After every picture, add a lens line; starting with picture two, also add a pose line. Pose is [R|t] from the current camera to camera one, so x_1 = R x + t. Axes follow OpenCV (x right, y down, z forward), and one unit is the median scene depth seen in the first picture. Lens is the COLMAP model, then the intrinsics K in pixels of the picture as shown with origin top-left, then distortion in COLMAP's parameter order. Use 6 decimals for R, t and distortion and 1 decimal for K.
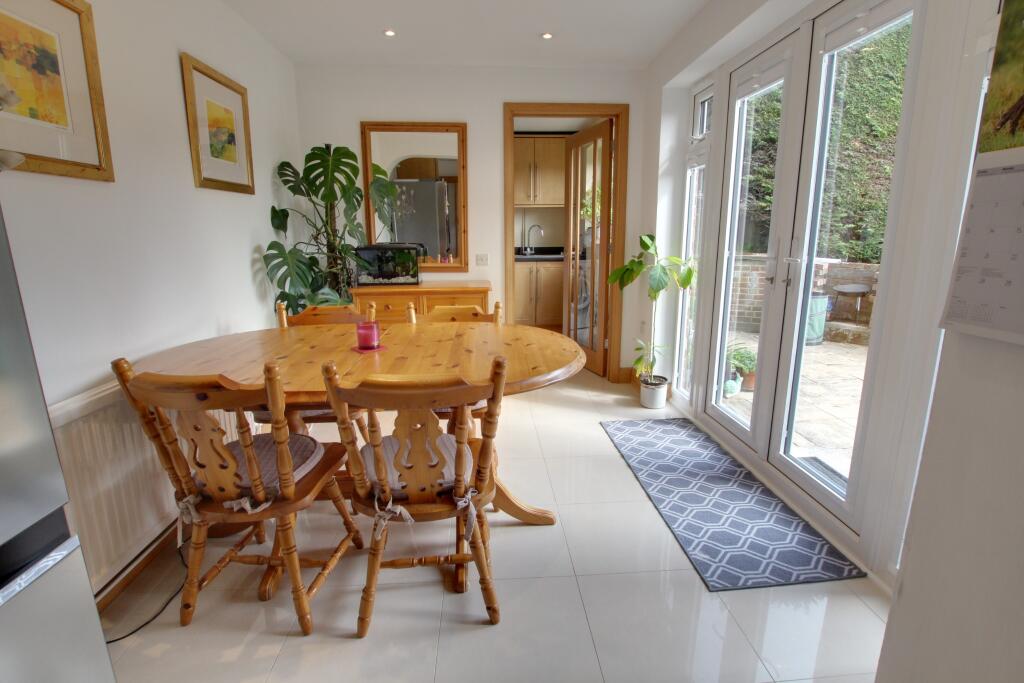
lens RADIAL K [[476.2, 0, 515.5], [0, 476.2, 335.3], [0, 0, 1]] dist [-0.031021, 0.001905]
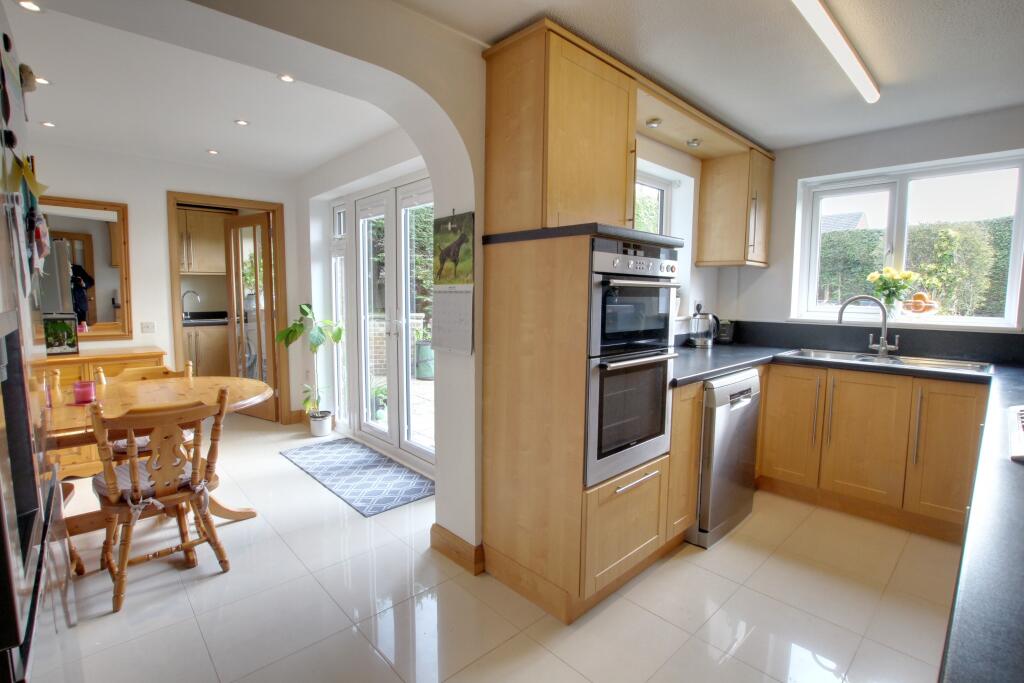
lens RADIAL K [[476.2, 0, 511.4], [0, 476.2, 335.1], [0, 0, 1]] dist [-0.031021, 0.001905]
pose [[0.776720, -0.045211, 0.628221, -0.119057], [0.120350, 0.989696, -0.077572, 0.048749], [-0.618241, 0.135858, 0.774158, -0.395880]]
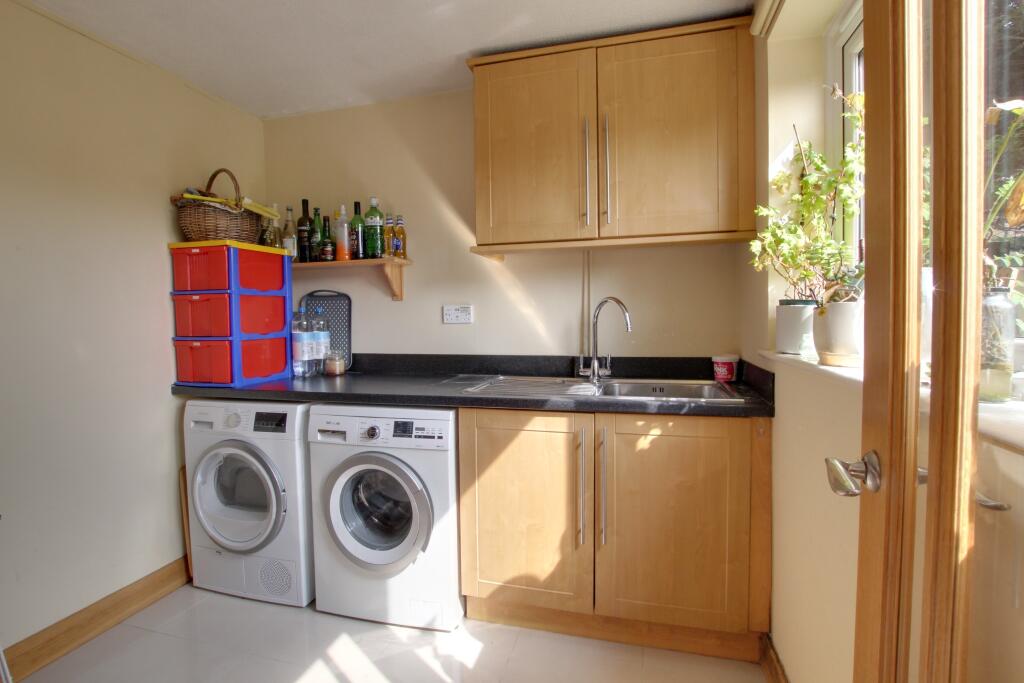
lens RADIAL K [[476.2, 0, 512.3], [0, 476.2, 340.2], [0, 0, 1]] dist [-0.031021, 0.001905]
pose [[0.948595, 0.006245, -0.316431, 0.166547], [-0.055991, 0.987347, -0.148361, -0.283422], [0.311500, 0.158452, 0.936942, 1.280587]]
